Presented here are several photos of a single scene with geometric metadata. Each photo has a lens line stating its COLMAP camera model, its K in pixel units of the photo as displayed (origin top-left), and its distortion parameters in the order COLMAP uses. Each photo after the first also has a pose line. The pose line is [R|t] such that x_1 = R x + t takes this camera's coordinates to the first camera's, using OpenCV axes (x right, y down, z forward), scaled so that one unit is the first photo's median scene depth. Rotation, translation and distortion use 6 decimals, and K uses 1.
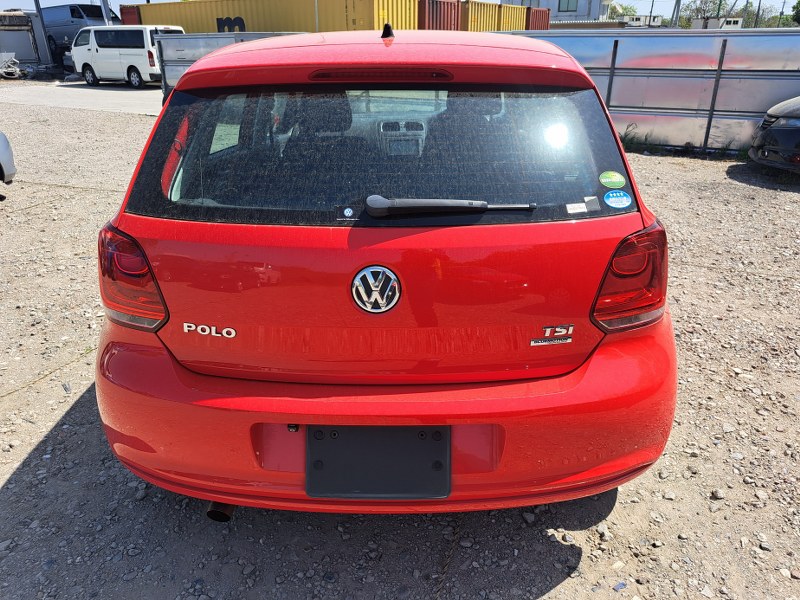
lens RADIAL K [[589.4, 0, 404.7], [0, 589.4, 297.0], [0, 0, 1]] dist [0.044057, -0.031668]
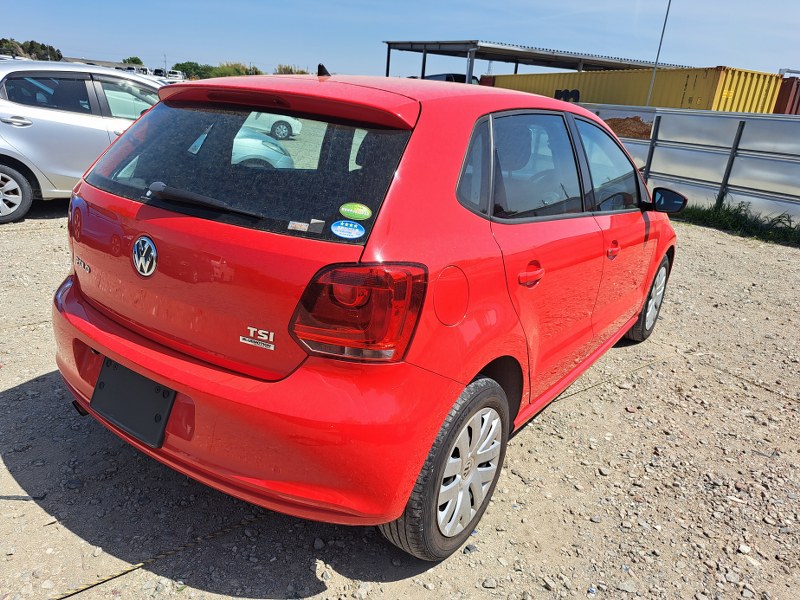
lens RADIAL K [[589.4, 0, 382.2], [0, 589.4, 302.3], [0, 0, 1]] dist [0.044057, -0.031668]
pose [[0.817167, 0.245787, -0.521370, 0.567175], [-0.296081, 0.955063, -0.013821, -0.027744], [0.494544, 0.165662, 0.853219, 0.105976]]
